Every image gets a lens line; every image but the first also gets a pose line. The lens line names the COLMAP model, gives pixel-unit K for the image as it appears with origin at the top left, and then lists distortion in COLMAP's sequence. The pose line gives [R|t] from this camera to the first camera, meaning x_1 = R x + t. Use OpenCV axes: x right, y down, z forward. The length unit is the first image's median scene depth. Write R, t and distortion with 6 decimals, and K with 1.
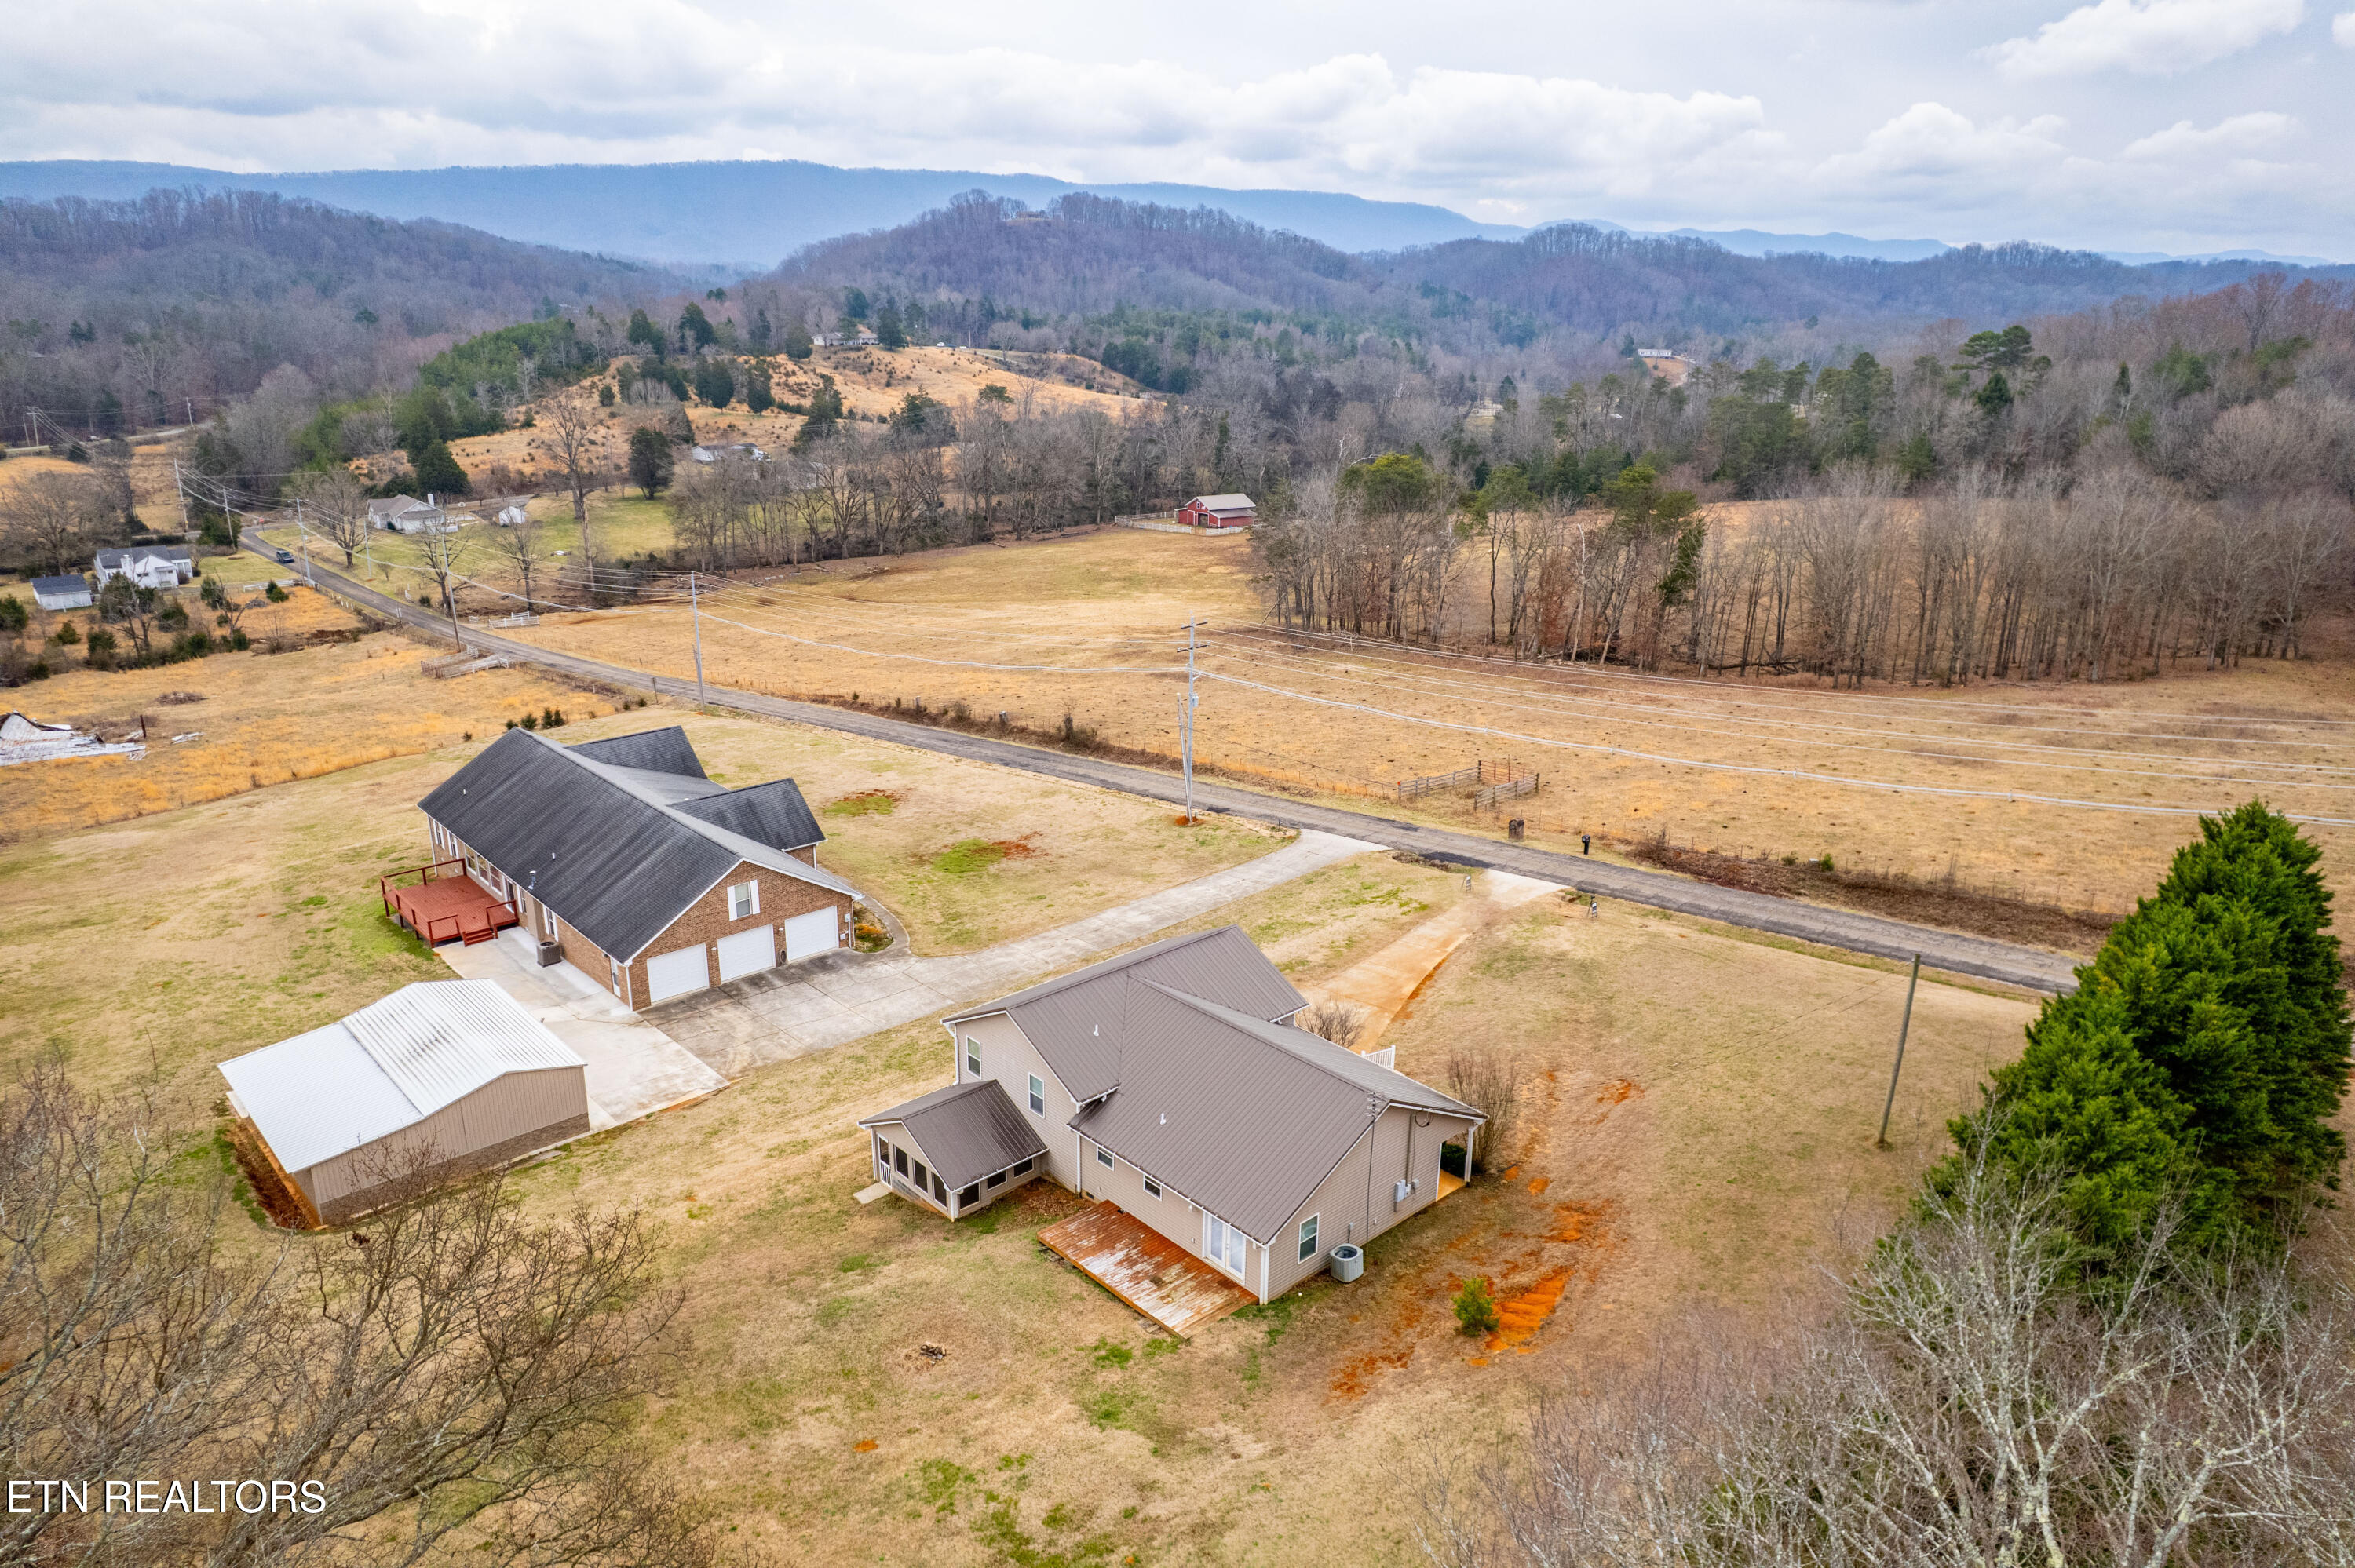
lens RADIAL K [[1509.0, 0, 1178.4], [0, 1509.0, 787.8], [0, 0, 1]] dist [-0.070579, 0.059613]
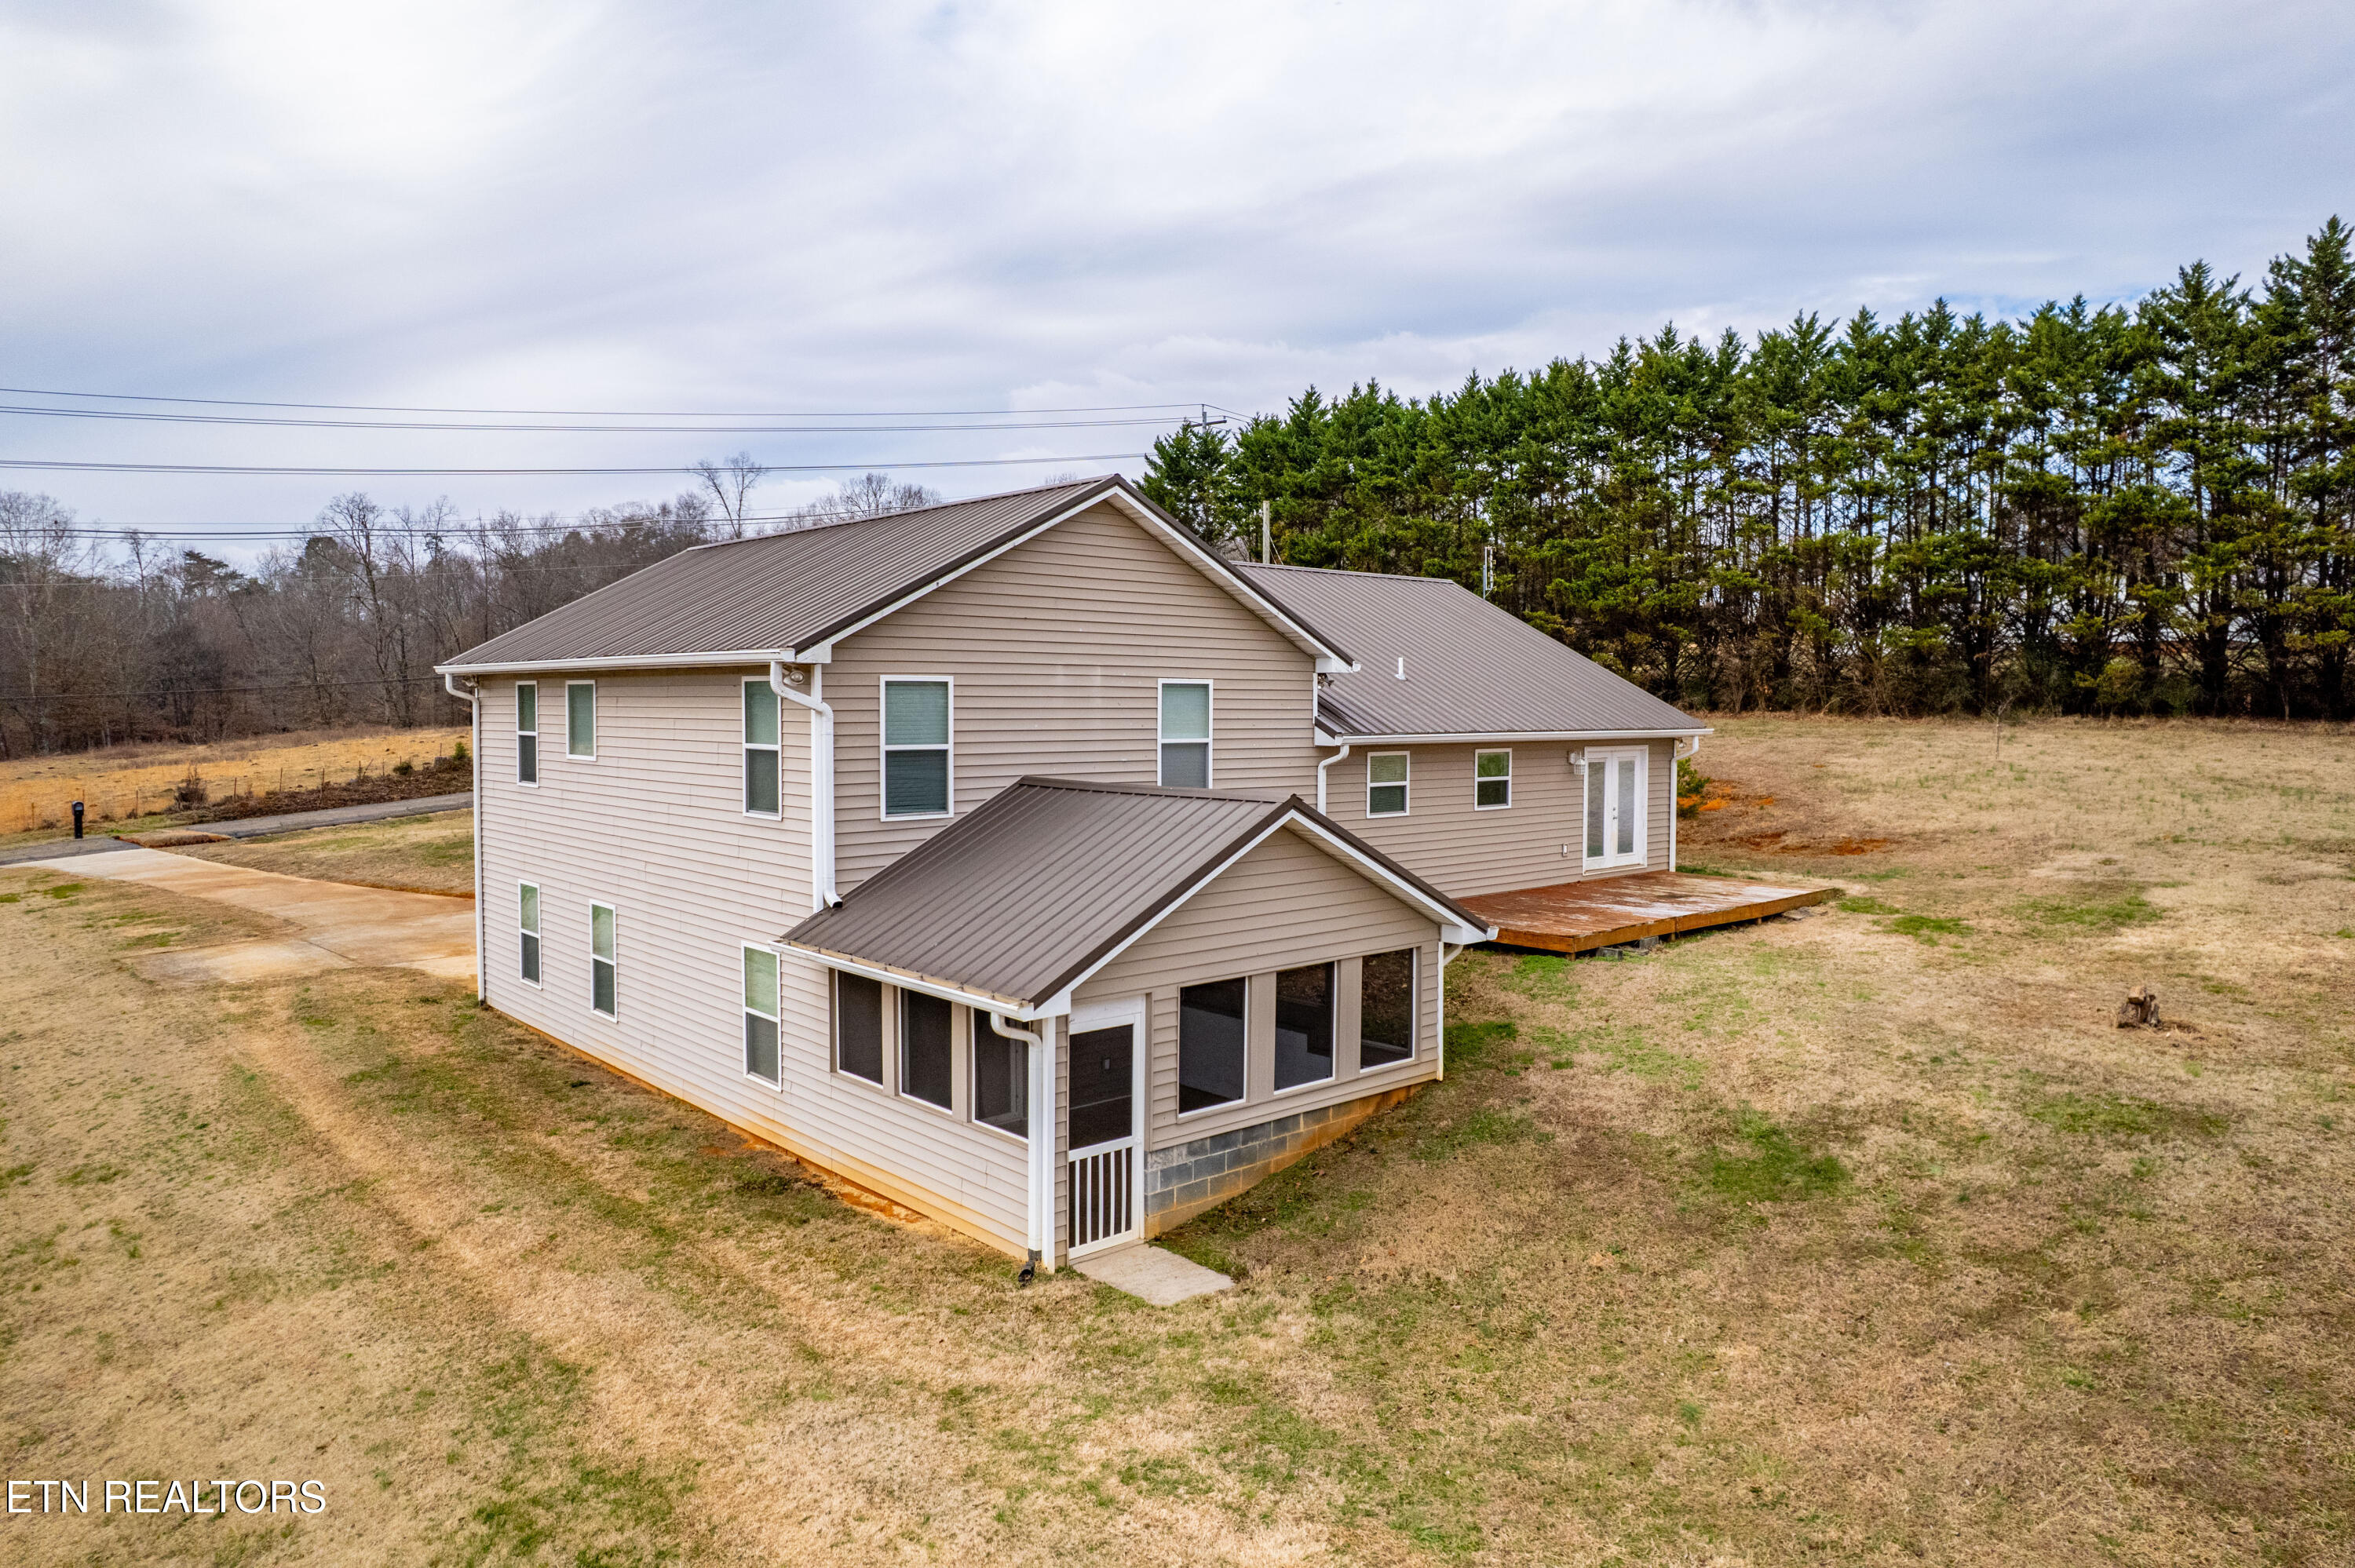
lens RADIAL K [[1509.0, 0, 1176.4], [0, 1509.0, 775.8], [0, 0, 1]] dist [-0.070579, 0.059613]
pose [[0.018943, -0.065227, 0.997691, -0.273261], [0.303322, 0.951216, 0.056429, 0.120383], [-0.952700, 0.301552, 0.037804, 0.619908]]
